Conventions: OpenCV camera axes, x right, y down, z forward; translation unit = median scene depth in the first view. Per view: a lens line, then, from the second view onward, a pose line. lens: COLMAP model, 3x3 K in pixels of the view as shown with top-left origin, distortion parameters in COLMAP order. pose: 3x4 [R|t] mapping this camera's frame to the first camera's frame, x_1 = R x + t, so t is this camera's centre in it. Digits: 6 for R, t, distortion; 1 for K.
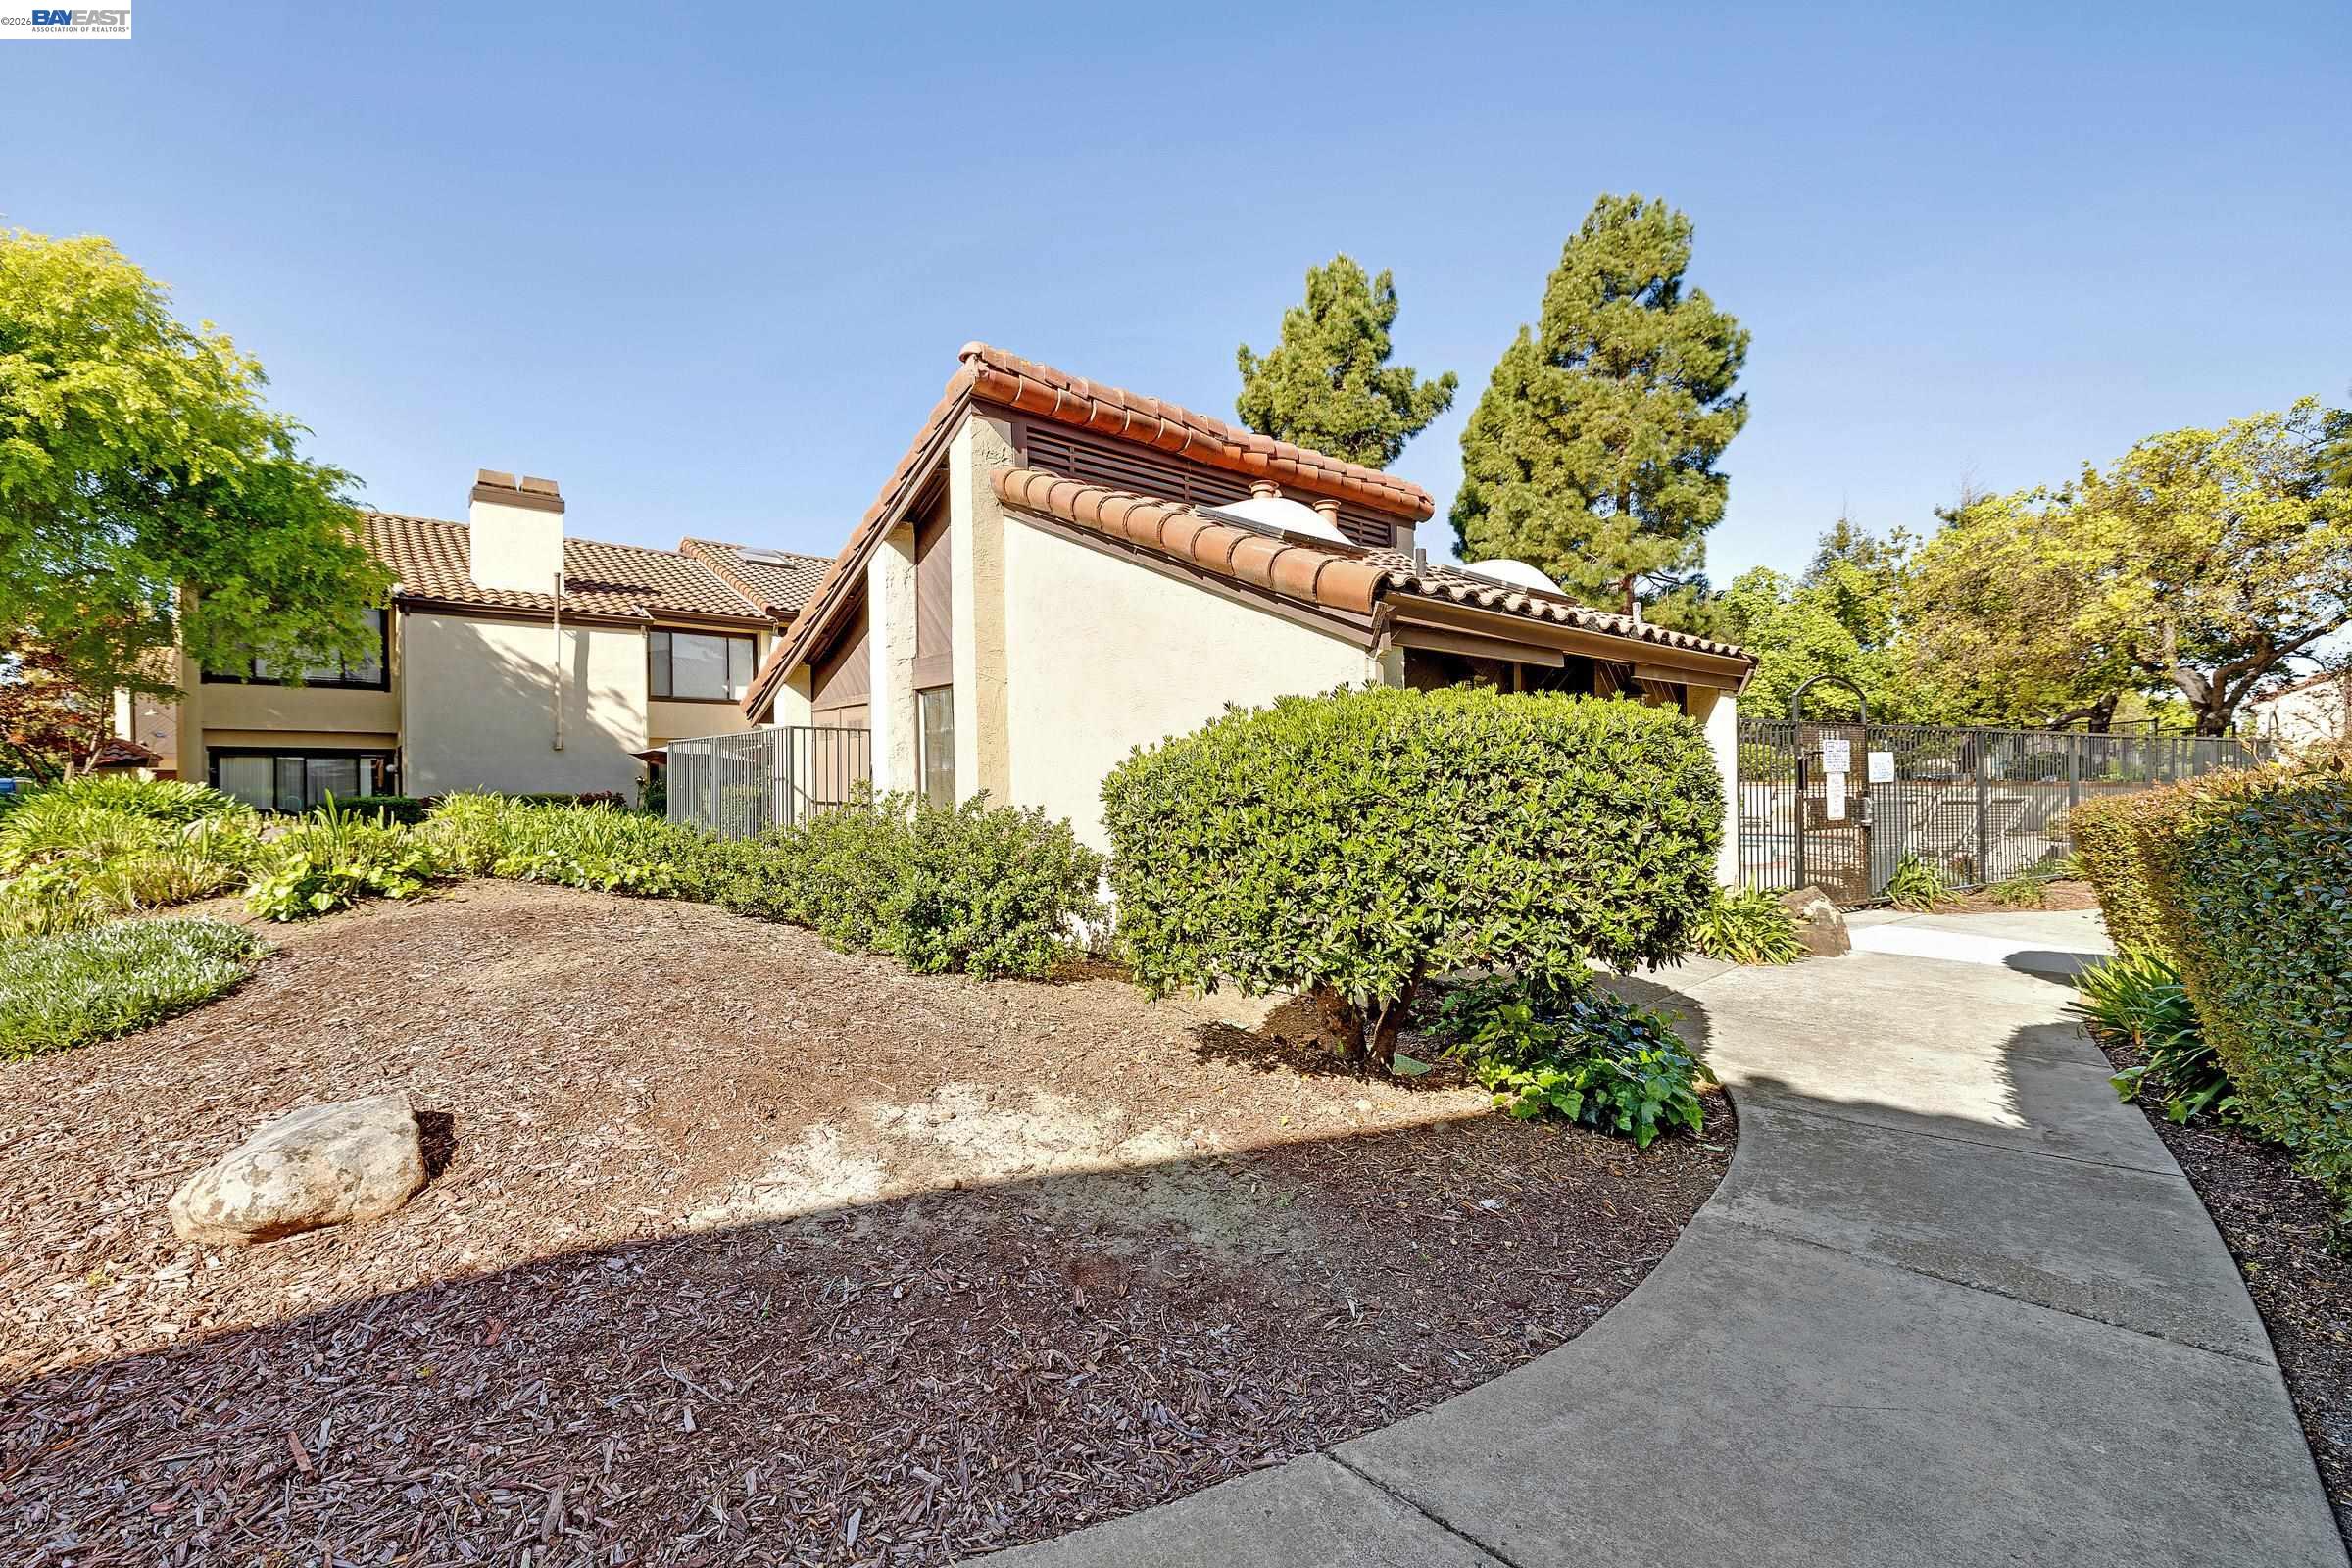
lens RADIAL K [[1017.5, 0, 1176.4], [0, 1017.5, 781.5], [0, 0, 1]] dist [-0.003541, -0.000217]
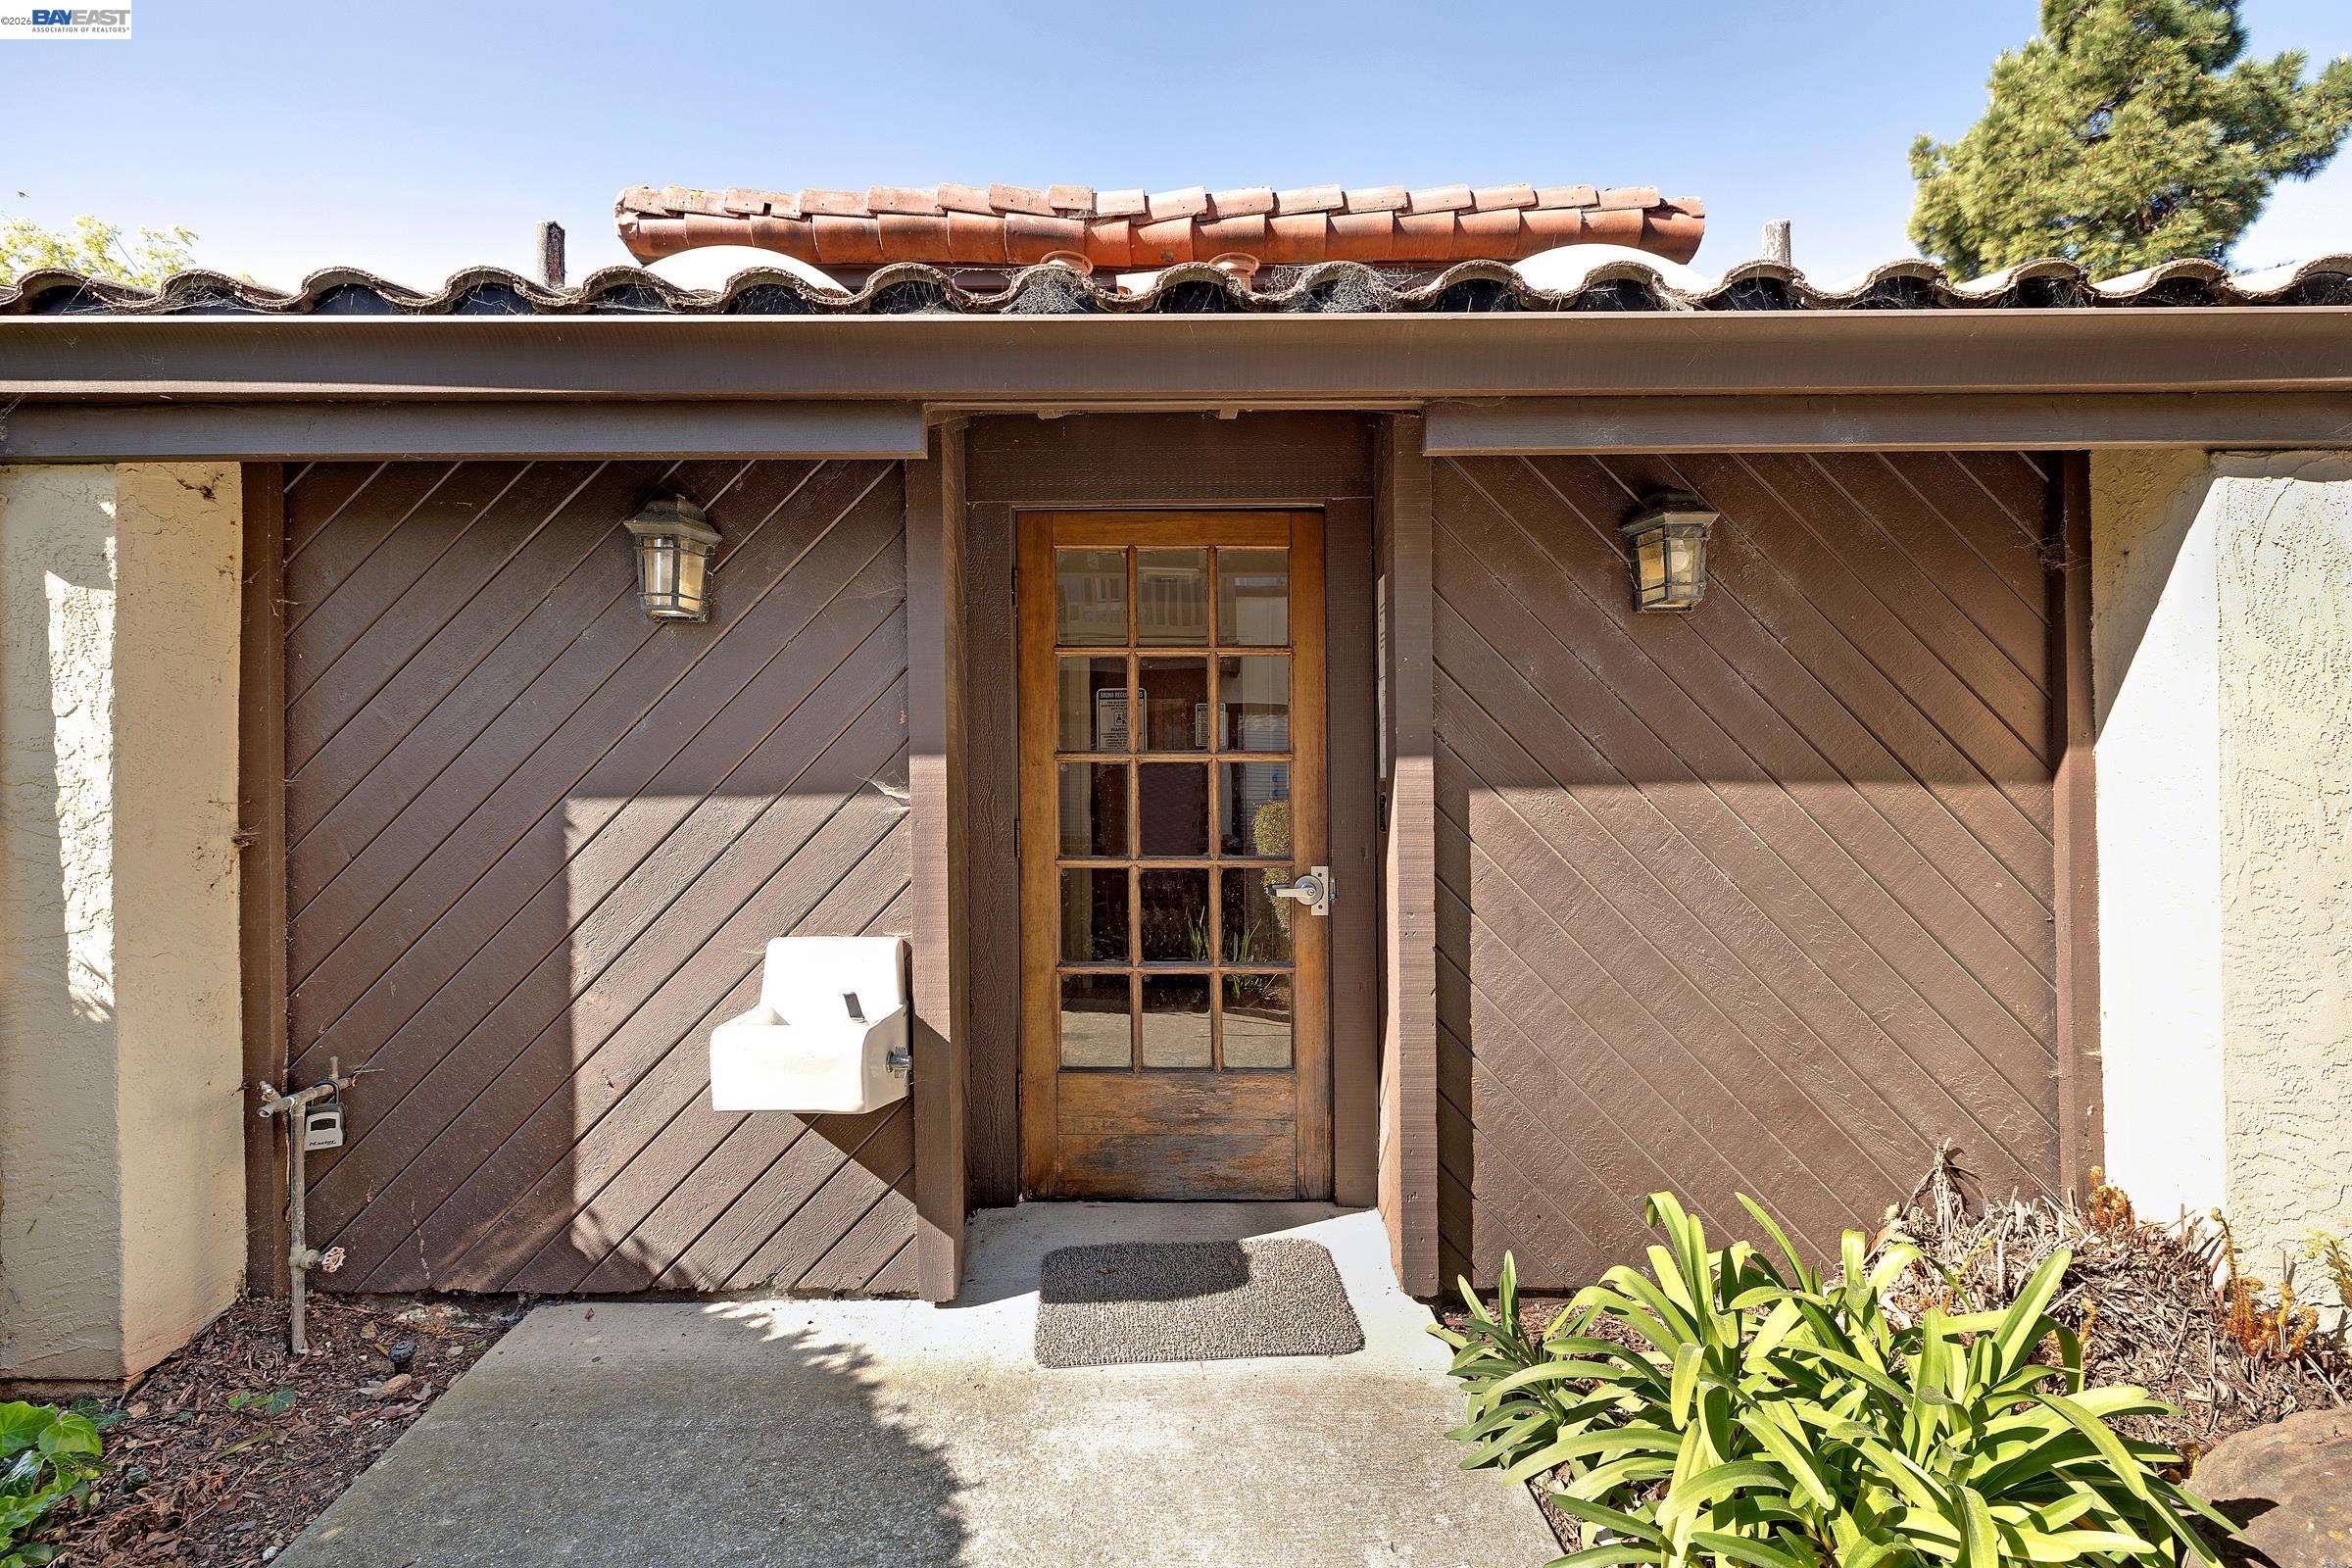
lens RADIAL K [[1017.5, 0, 1175.9], [0, 1017.5, 785.3], [0, 0, 1]] dist [-0.003541, -0.000217]
pose [[0.748678, 0.000335, -0.662933, 0.146815], [-0.001642, 0.999998, -0.001349, -0.003232], [0.662931, 0.002099, 0.748677, 0.187990]]
